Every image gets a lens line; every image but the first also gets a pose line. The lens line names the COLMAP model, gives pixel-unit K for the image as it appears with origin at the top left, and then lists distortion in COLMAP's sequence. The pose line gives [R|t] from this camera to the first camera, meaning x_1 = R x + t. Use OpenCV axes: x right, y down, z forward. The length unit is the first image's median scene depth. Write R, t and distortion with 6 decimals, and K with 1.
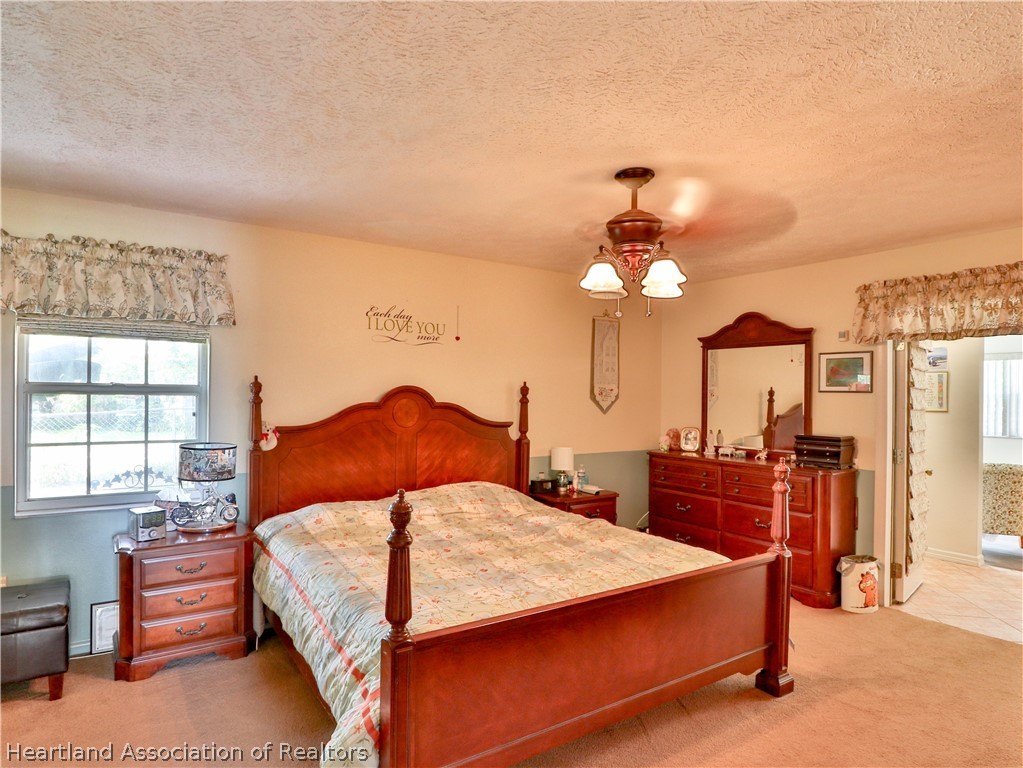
lens RADIAL K [[596.5, 0, 500.4], [0, 596.5, 390.7], [0, 0, 1]] dist [-0.021934, 0.003424]
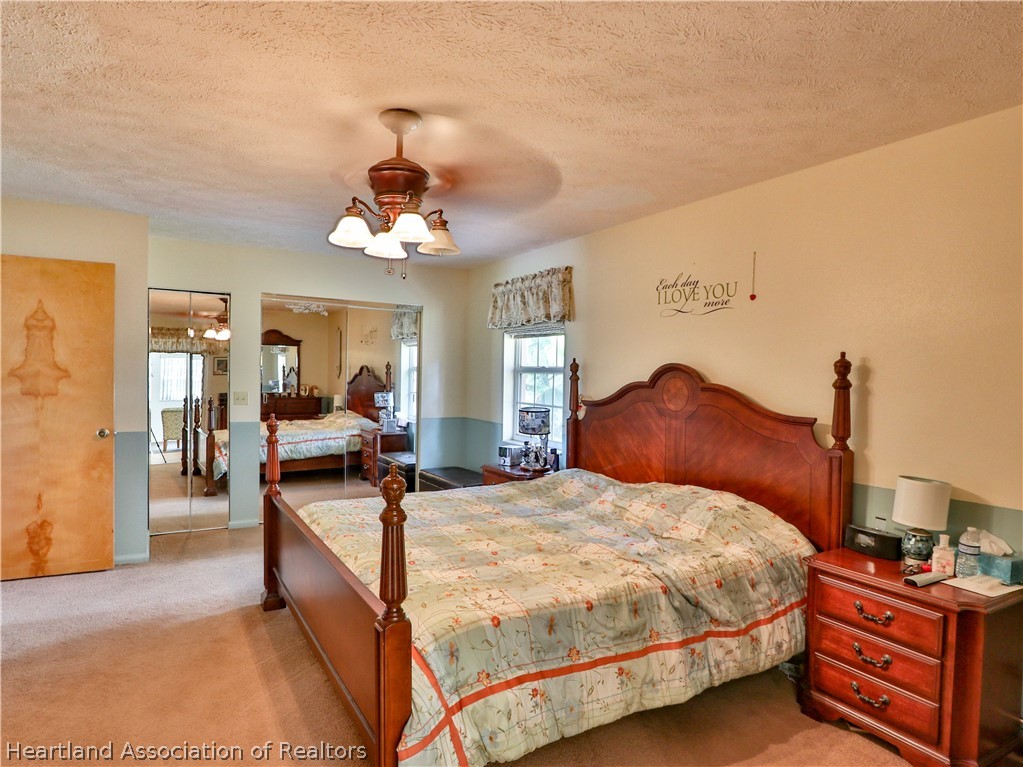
lens RADIAL K [[596.5, 0, 500.4], [0, 596.5, 390.2], [0, 0, 1]] dist [-0.021934, 0.003424]
pose [[-0.067499, 0.021922, -0.997479, 0.731650], [-0.006169, 0.999730, 0.022389, 0.012902], [0.997700, 0.007665, -0.067345, 0.801610]]
